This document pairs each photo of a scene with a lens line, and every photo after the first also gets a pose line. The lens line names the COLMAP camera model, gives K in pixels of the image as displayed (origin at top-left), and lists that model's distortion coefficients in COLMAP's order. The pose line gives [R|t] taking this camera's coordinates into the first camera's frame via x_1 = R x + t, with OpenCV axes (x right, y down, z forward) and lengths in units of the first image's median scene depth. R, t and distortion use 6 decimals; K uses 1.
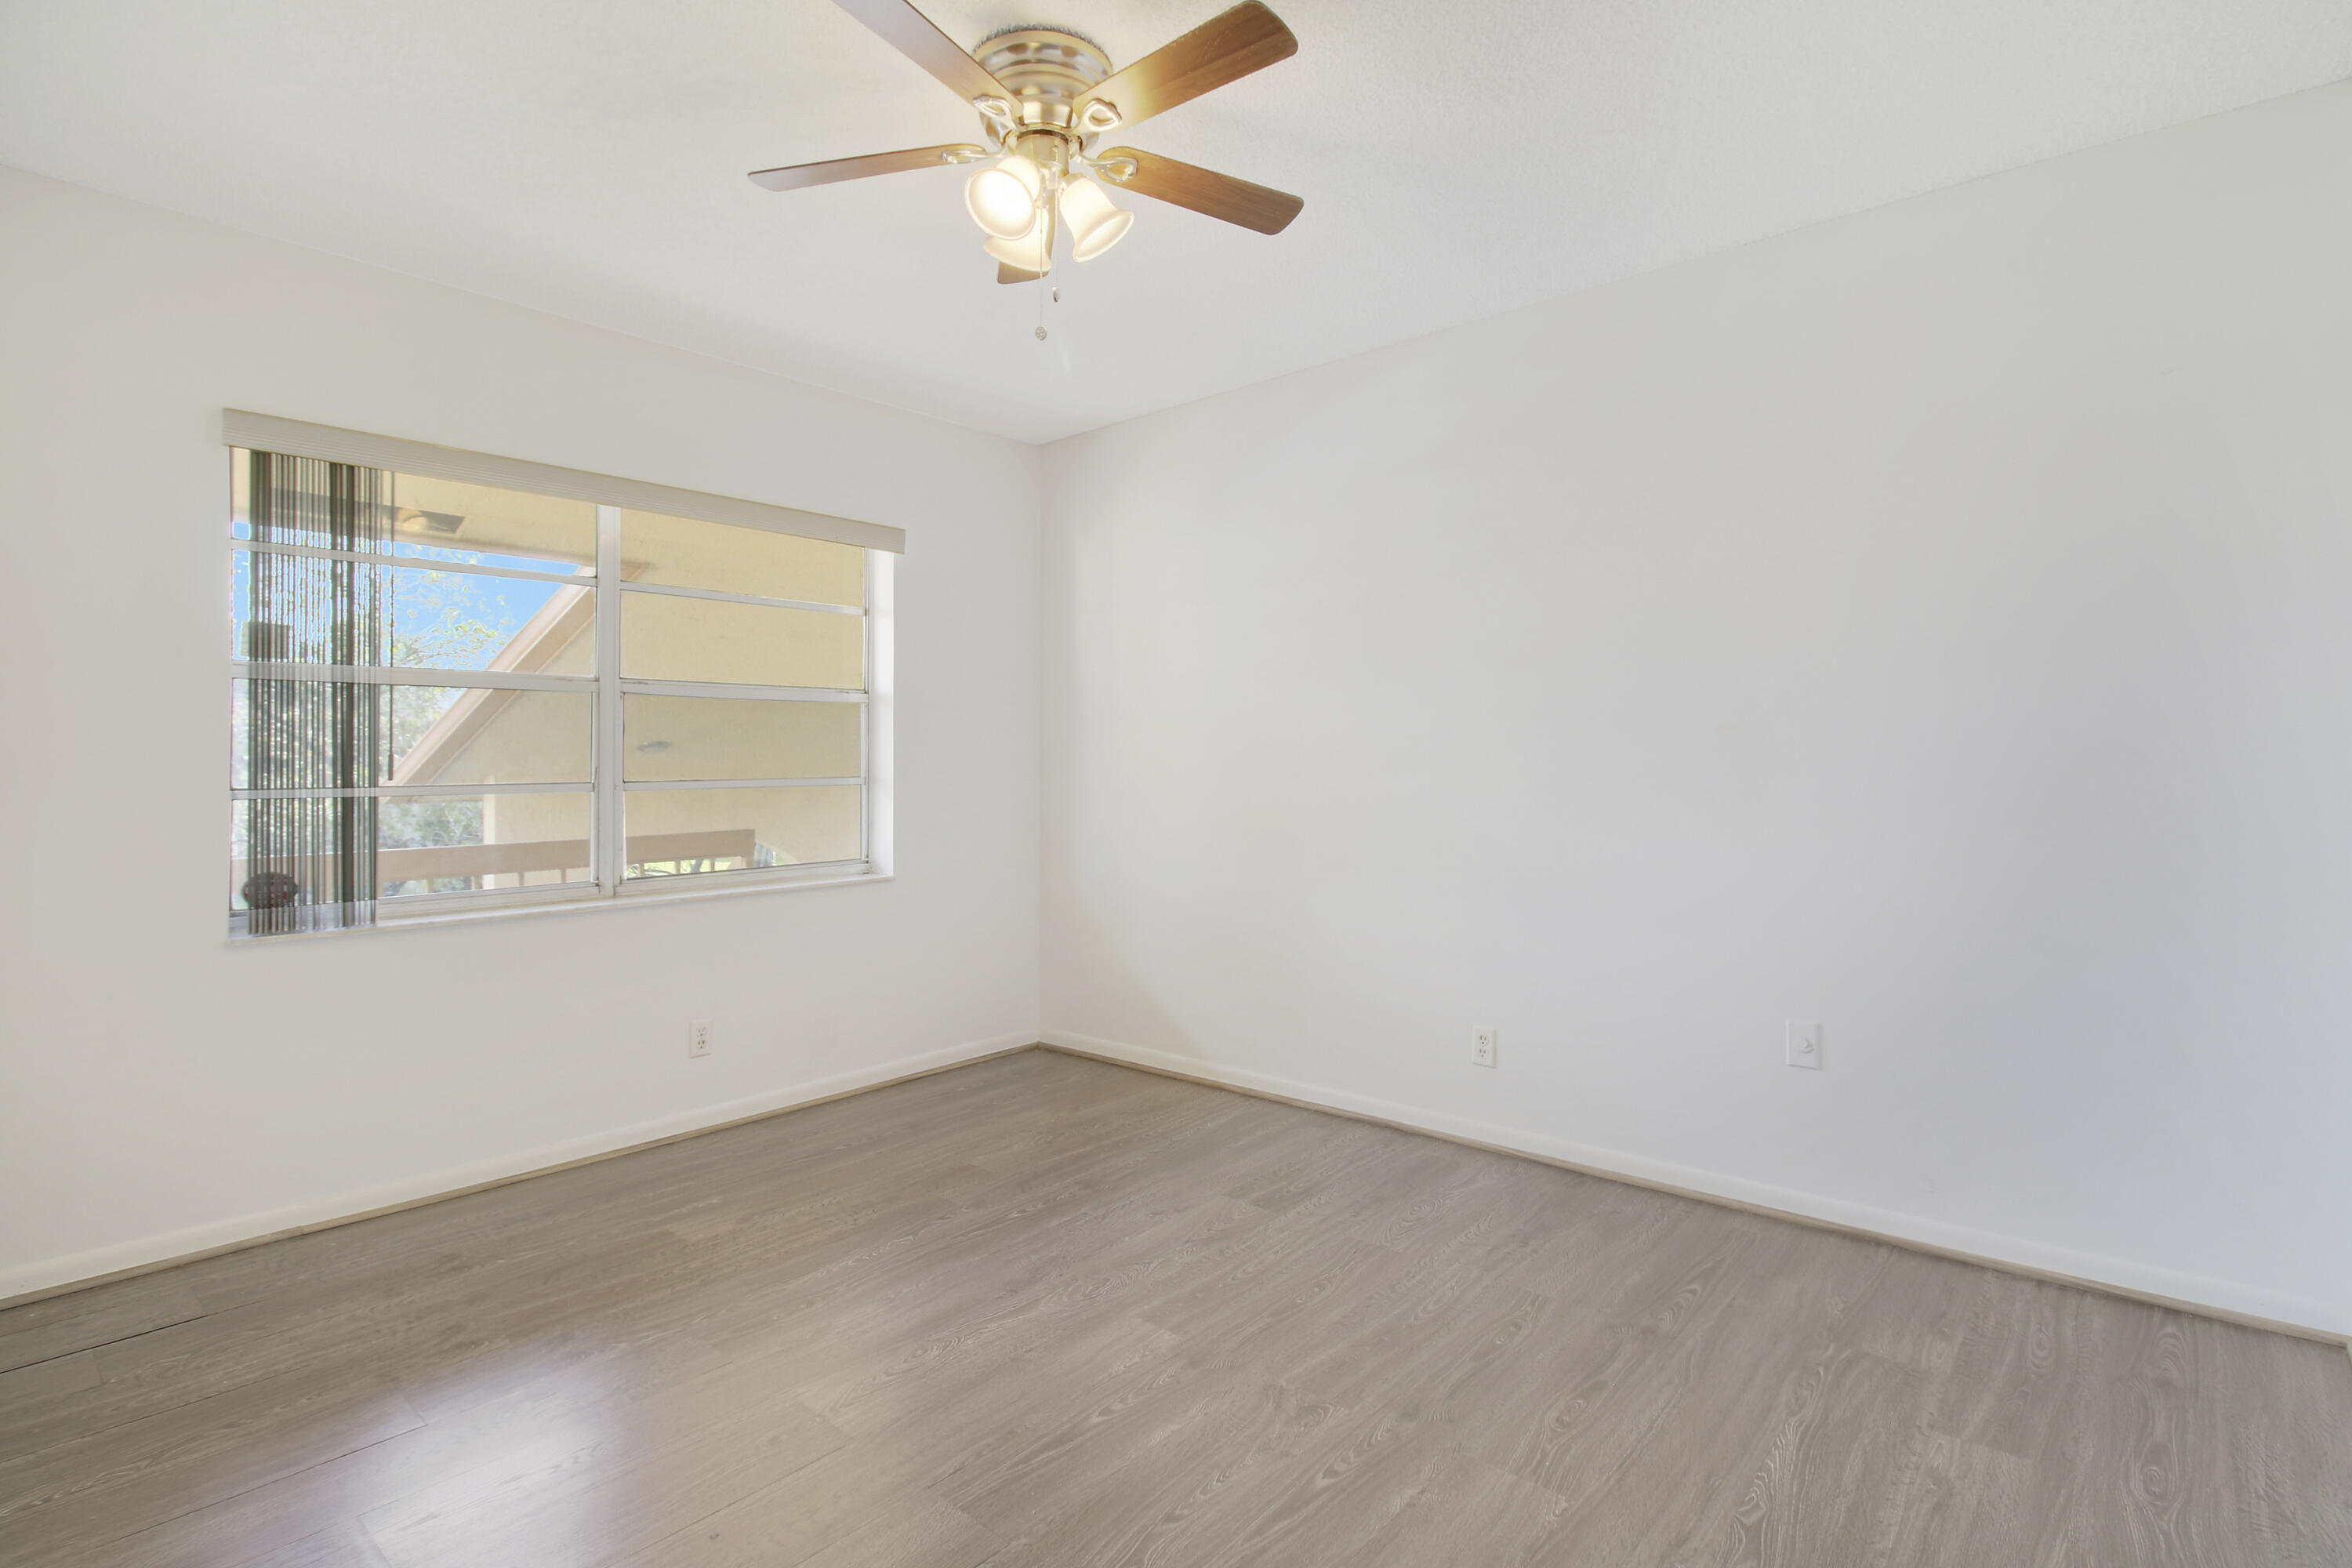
lens RADIAL K [[1093.3, 0, 1183.4], [0, 1093.3, 784.5], [0, 0, 1]] dist [0.026681, -0.017758]
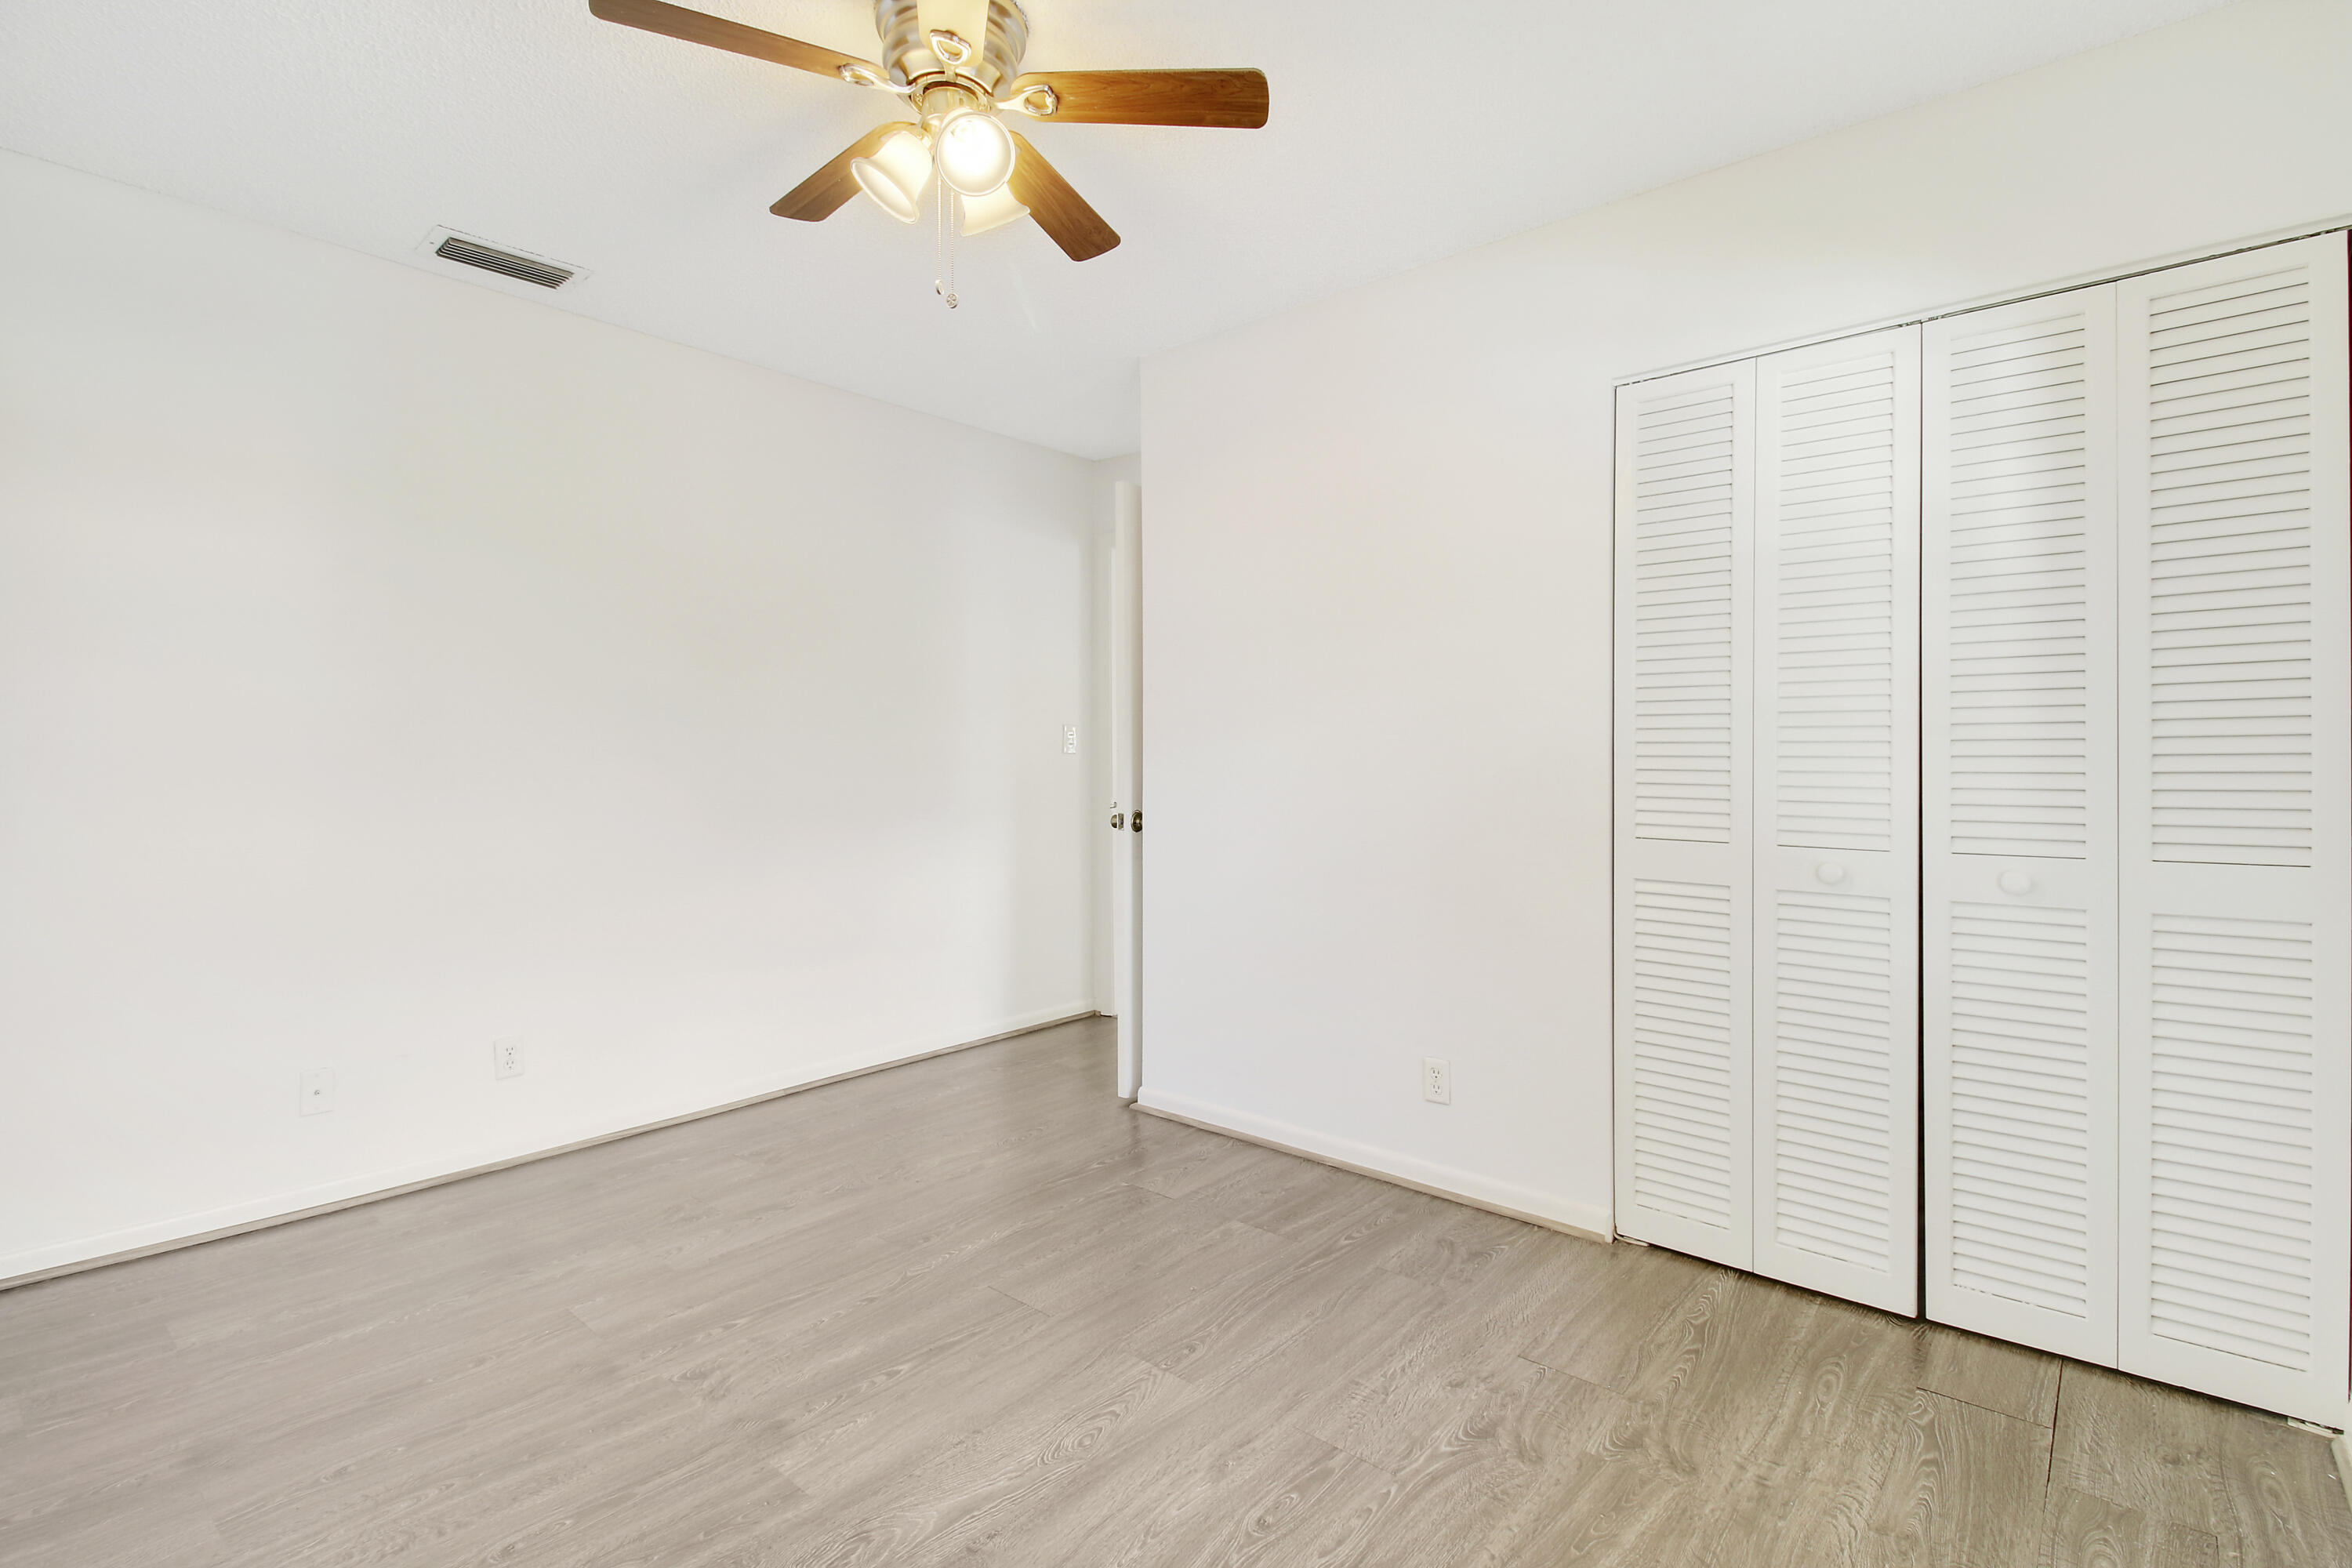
lens RADIAL K [[1093.3, 0, 1183.4], [0, 1093.3, 784.5], [0, 0, 1]] dist [0.026681, -0.017758]
pose [[-0.999947, 0.010241, 0.000737, -0.335693], [0.010263, 0.998970, 0.044194, -0.034436], [-0.000284, 0.044199, -0.999023, 1.918821]]
